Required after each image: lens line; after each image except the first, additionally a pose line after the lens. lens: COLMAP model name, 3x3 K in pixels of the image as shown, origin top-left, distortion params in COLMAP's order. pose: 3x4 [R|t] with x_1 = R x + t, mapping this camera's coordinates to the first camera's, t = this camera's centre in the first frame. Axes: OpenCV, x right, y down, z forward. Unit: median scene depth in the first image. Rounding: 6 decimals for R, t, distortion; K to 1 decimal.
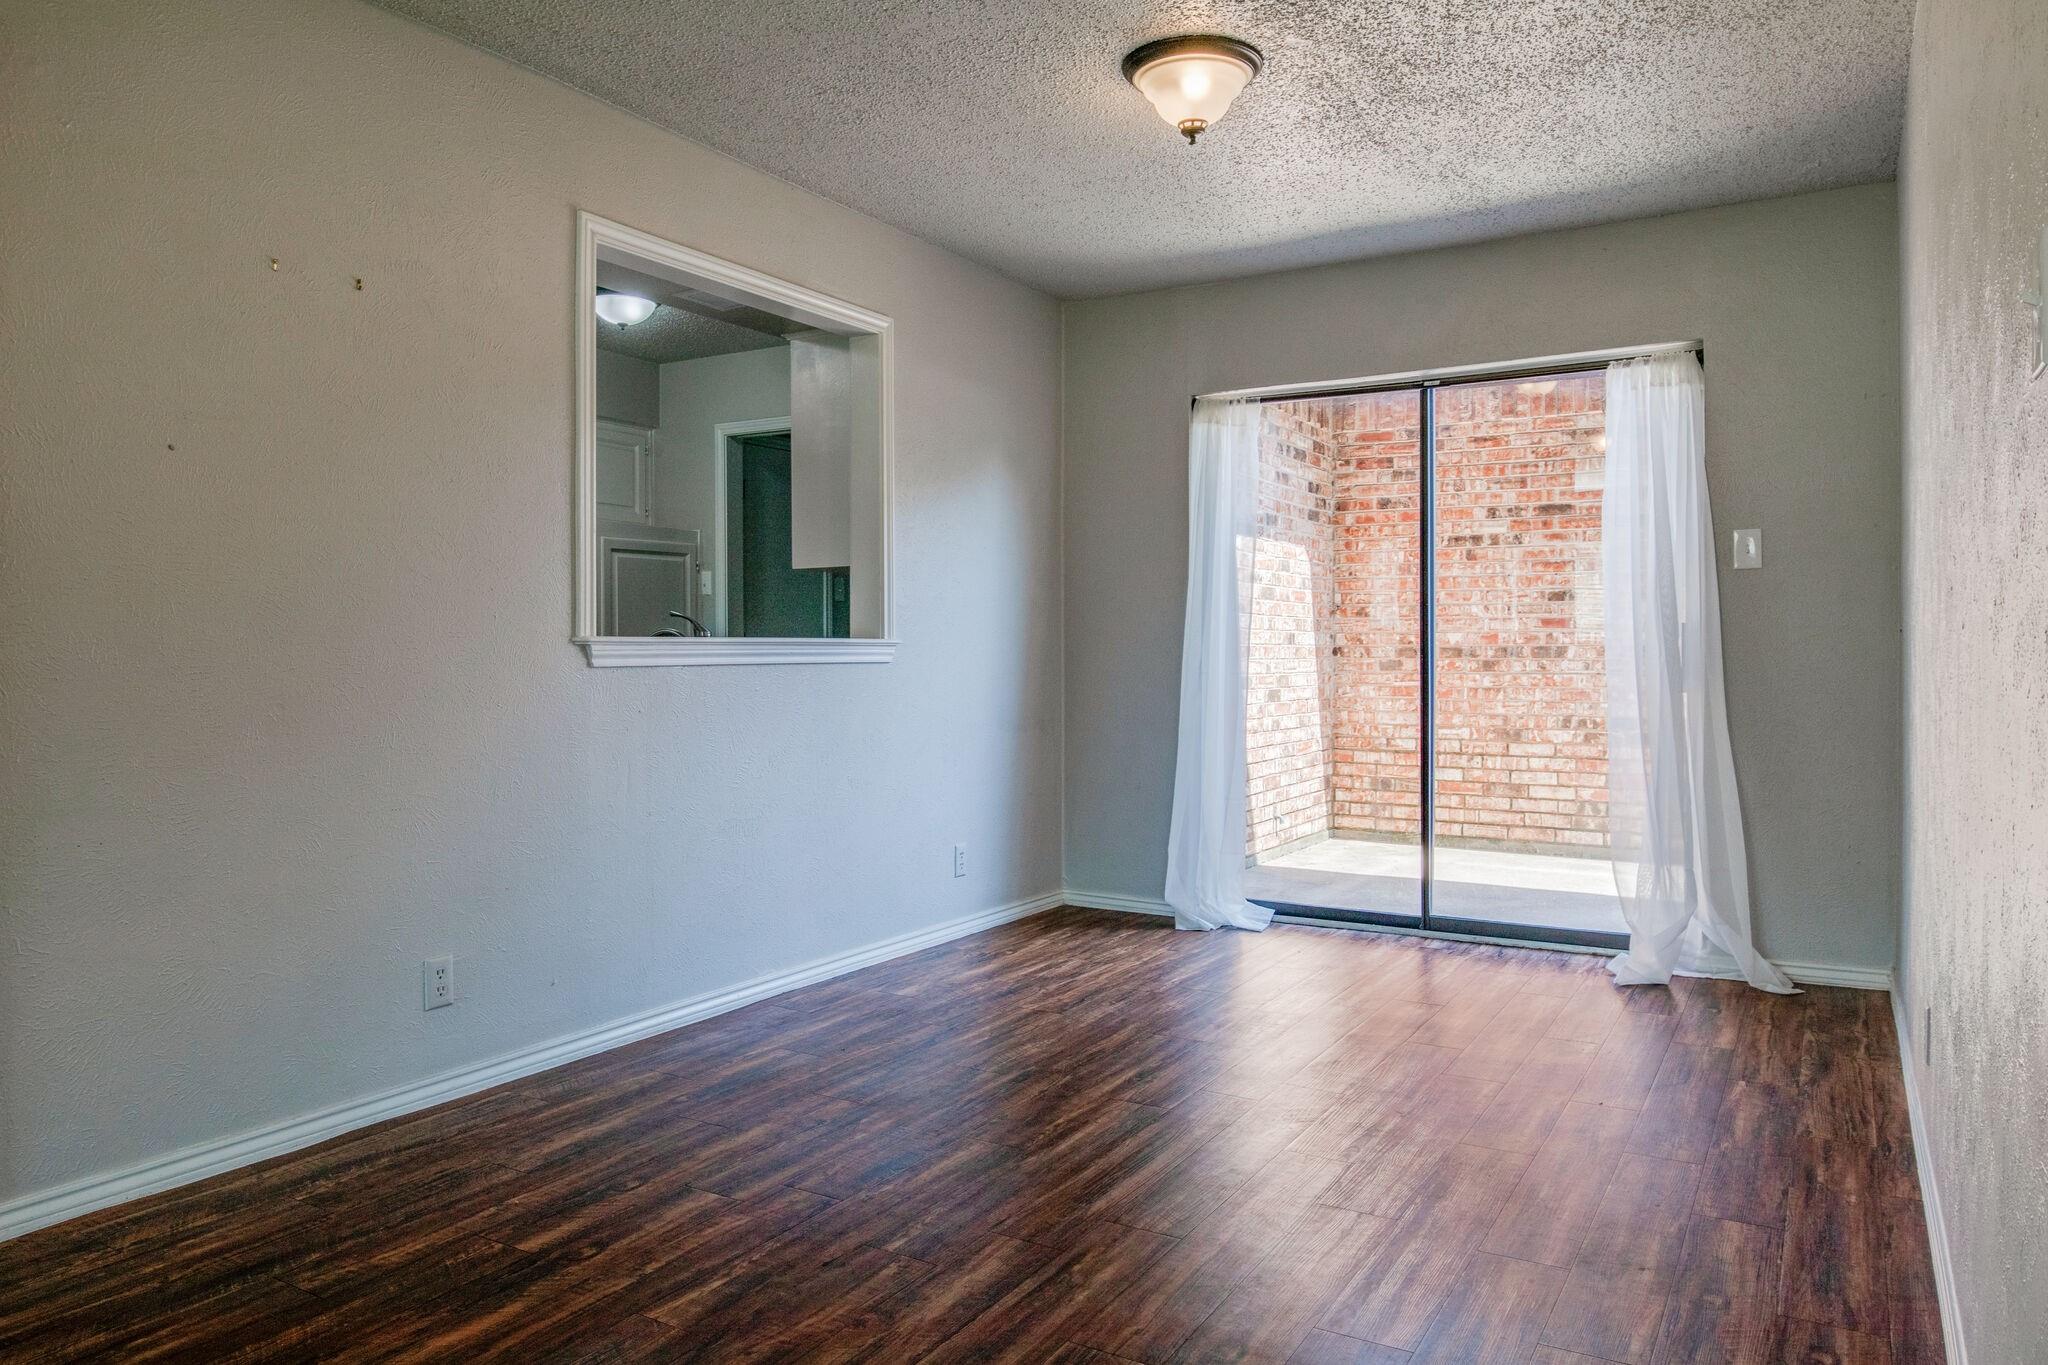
lens RADIAL K [[1404.1, 0, 1023.8], [0, 1404.1, 664.3], [0, 0, 1]] dist [0.006232, 0.001101]
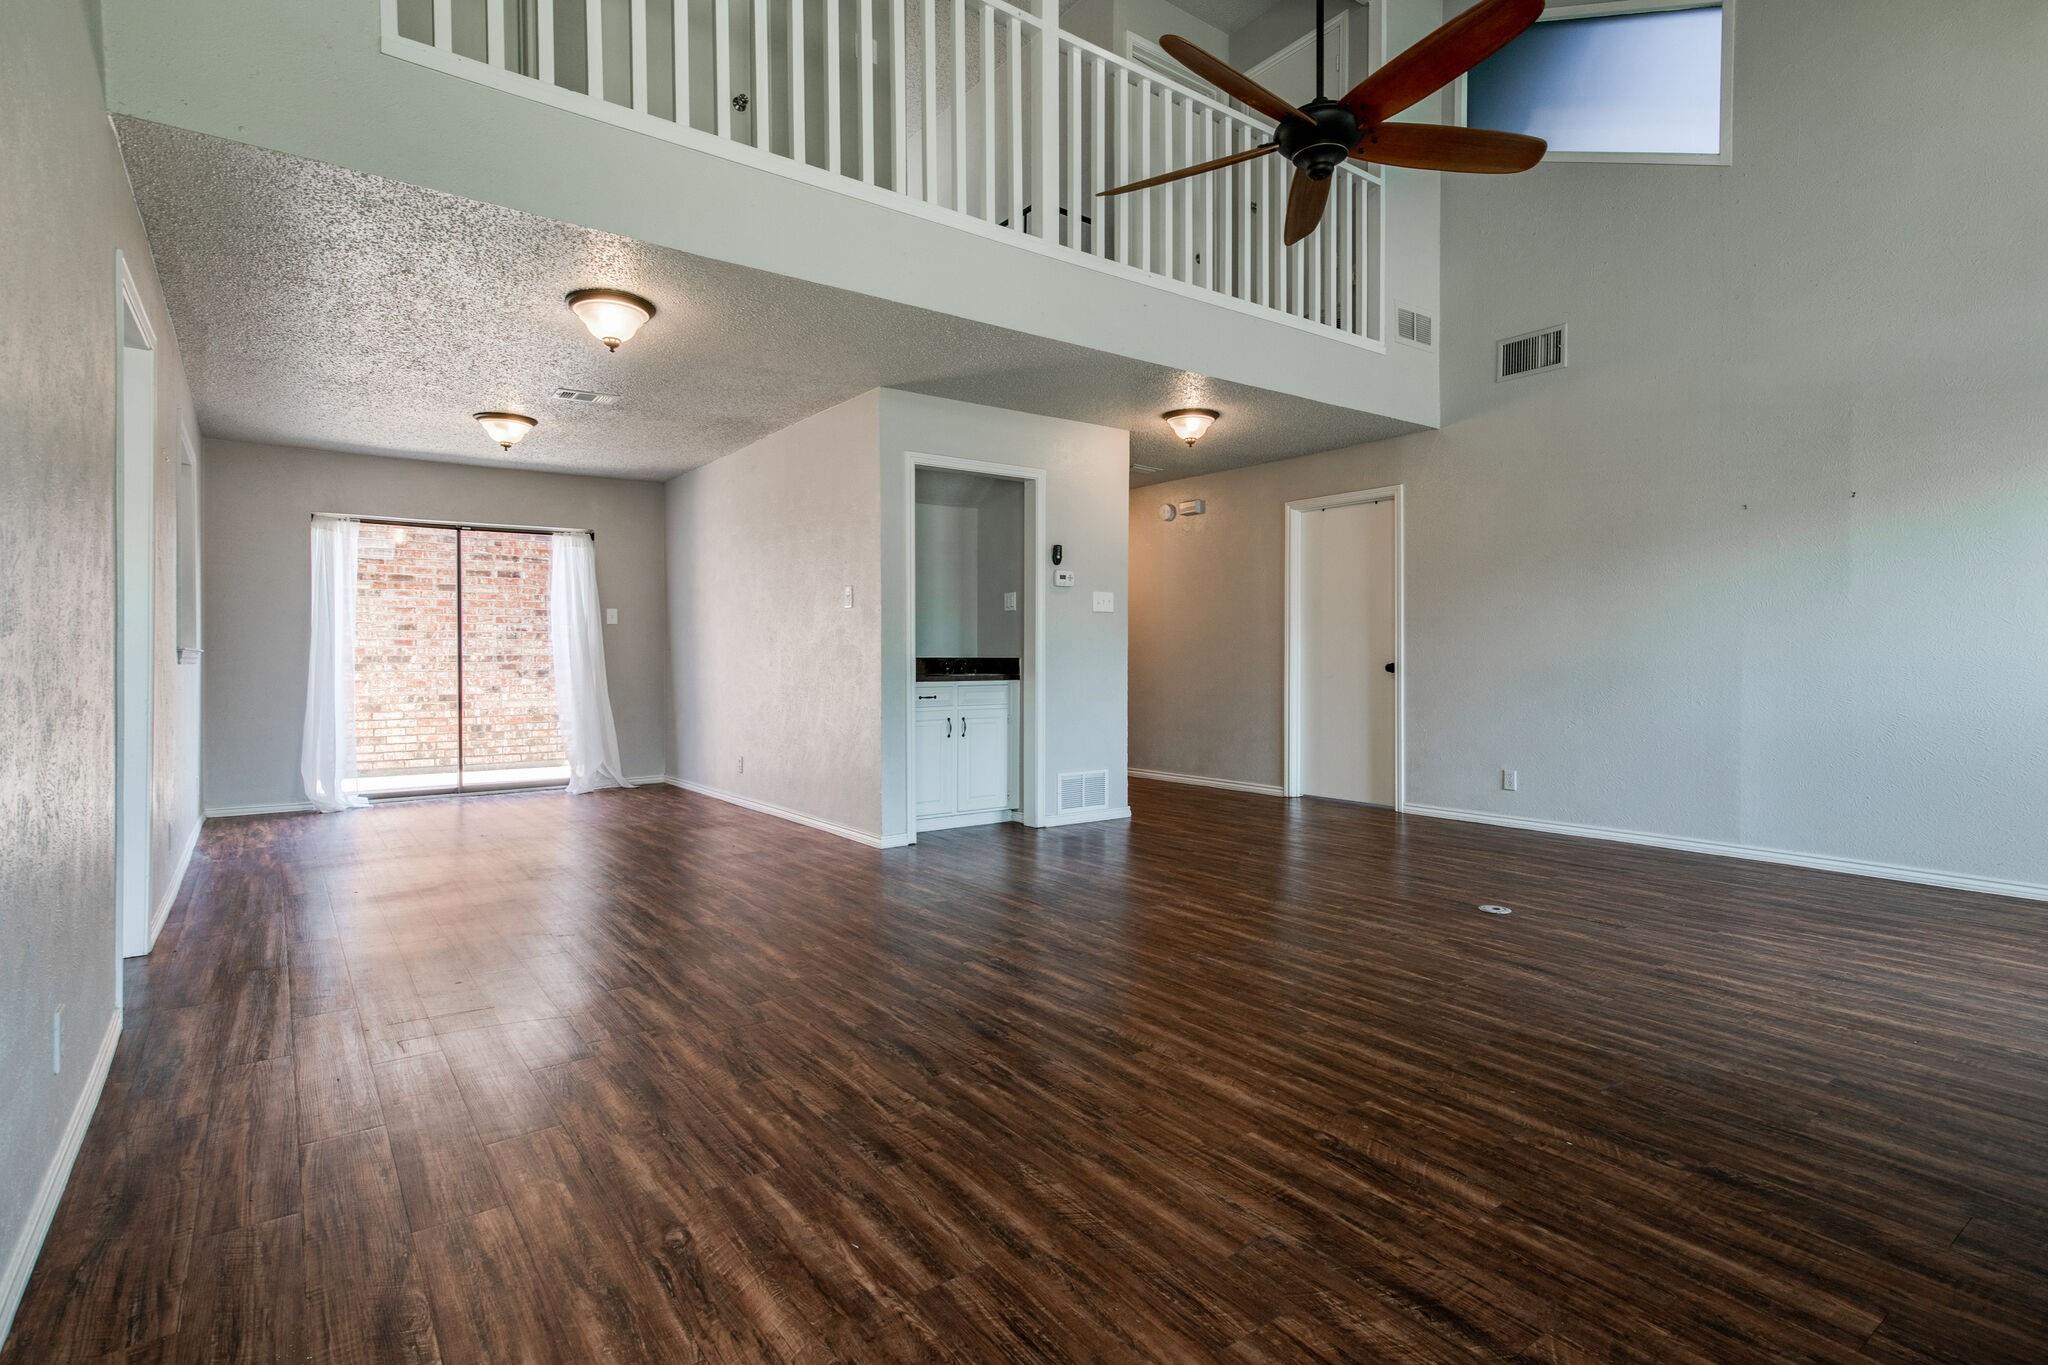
lens RADIAL K [[962.0, 0, 1022.8], [0, 962.0, 674.7], [0, 0, 1]] dist [-0.014480, -0.000708]
pose [[0.410009, -0.016508, 0.911932, -0.395970], [0.012403, 0.999845, 0.012523, 0.005326], [-0.911997, 0.006176, 0.410150, -0.196075]]
